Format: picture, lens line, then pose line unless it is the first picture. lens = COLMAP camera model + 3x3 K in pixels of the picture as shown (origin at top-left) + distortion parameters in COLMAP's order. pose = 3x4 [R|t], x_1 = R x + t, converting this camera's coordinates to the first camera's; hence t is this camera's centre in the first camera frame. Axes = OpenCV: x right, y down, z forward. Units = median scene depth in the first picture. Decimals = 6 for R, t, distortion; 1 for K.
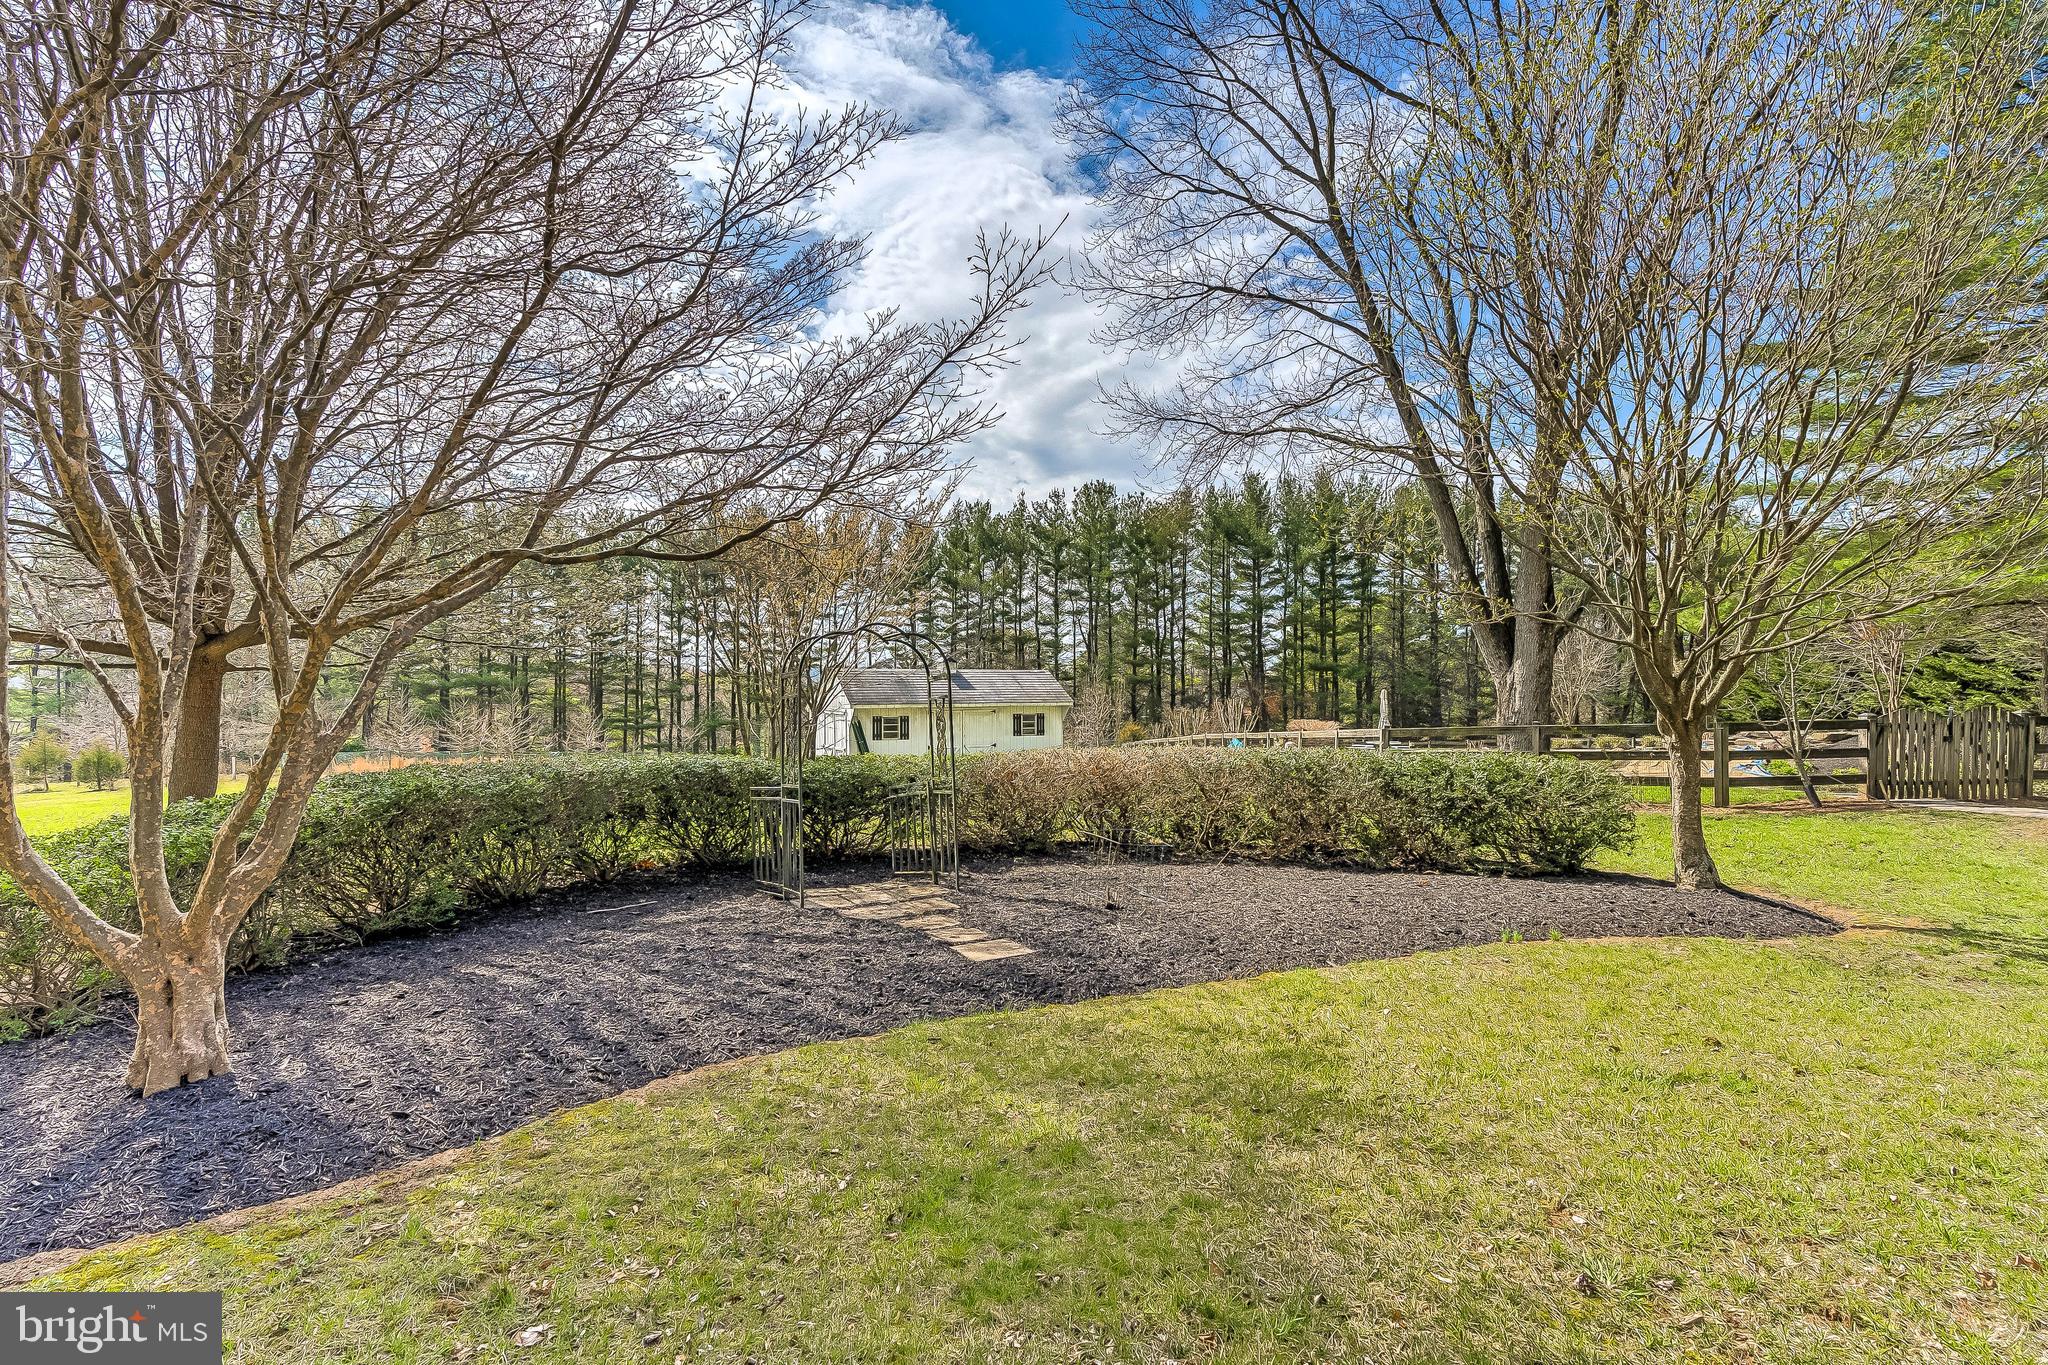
lens RADIAL K [[935.7, 0, 1022.8], [0, 935.7, 686.9], [0, 0, 1]] dist [-0.003719, 0.001622]
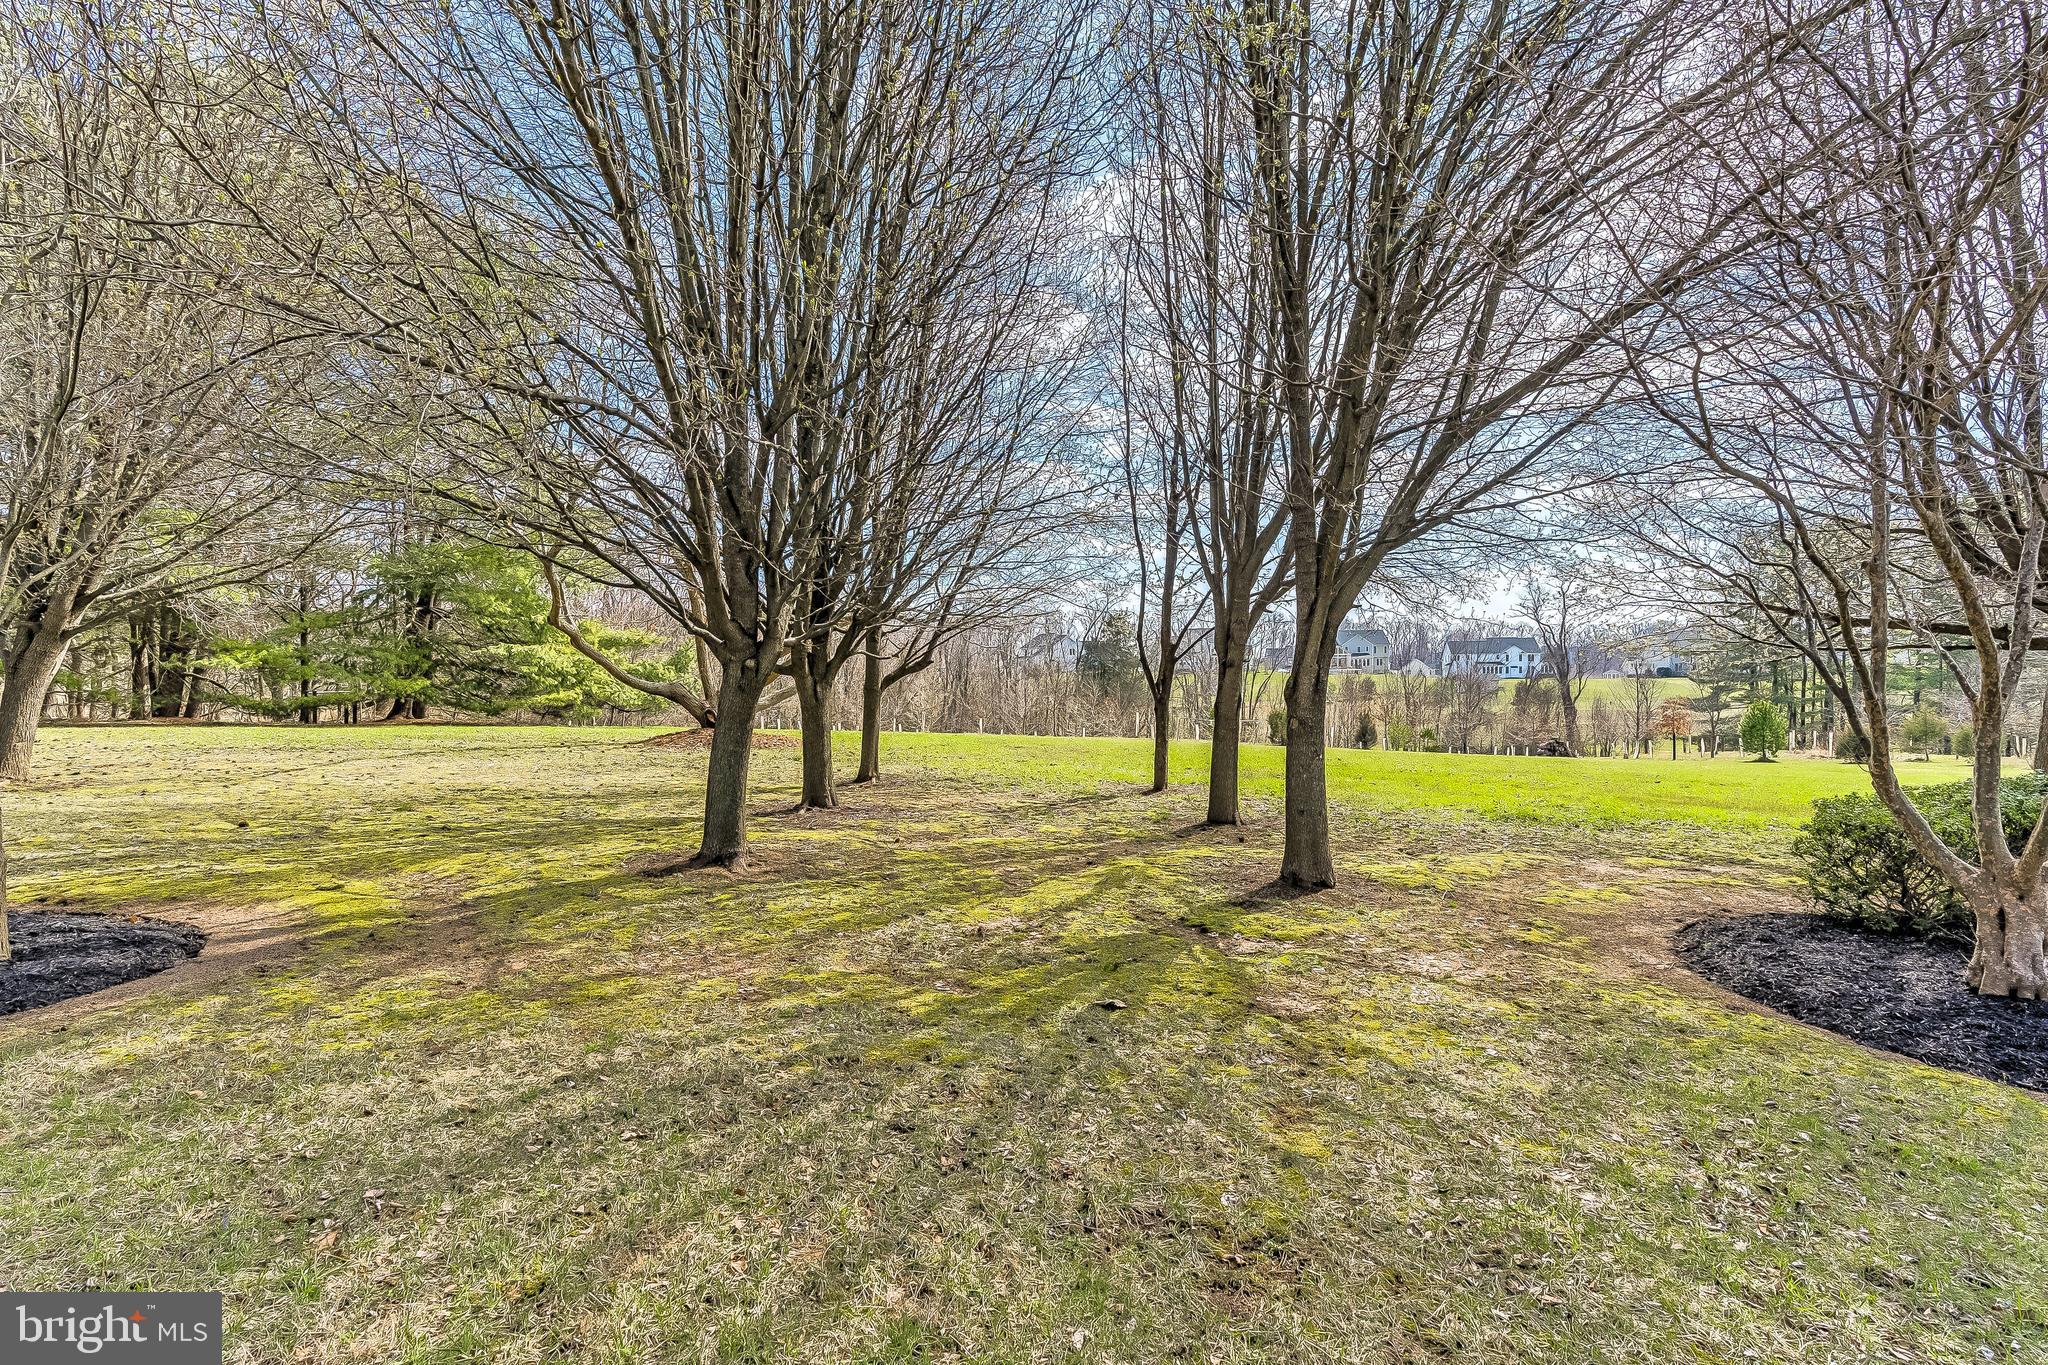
lens RADIAL K [[935.7, 0, 1022.3], [0, 935.7, 678.7], [0, 0, 1]] dist [-0.003719, 0.001622]
pose [[-0.007707, 0.018171, -0.999805, 0.329150], [-0.000133, 0.999835, 0.018173, -0.015263], [0.999970, 0.000274, -0.007703, -0.291120]]
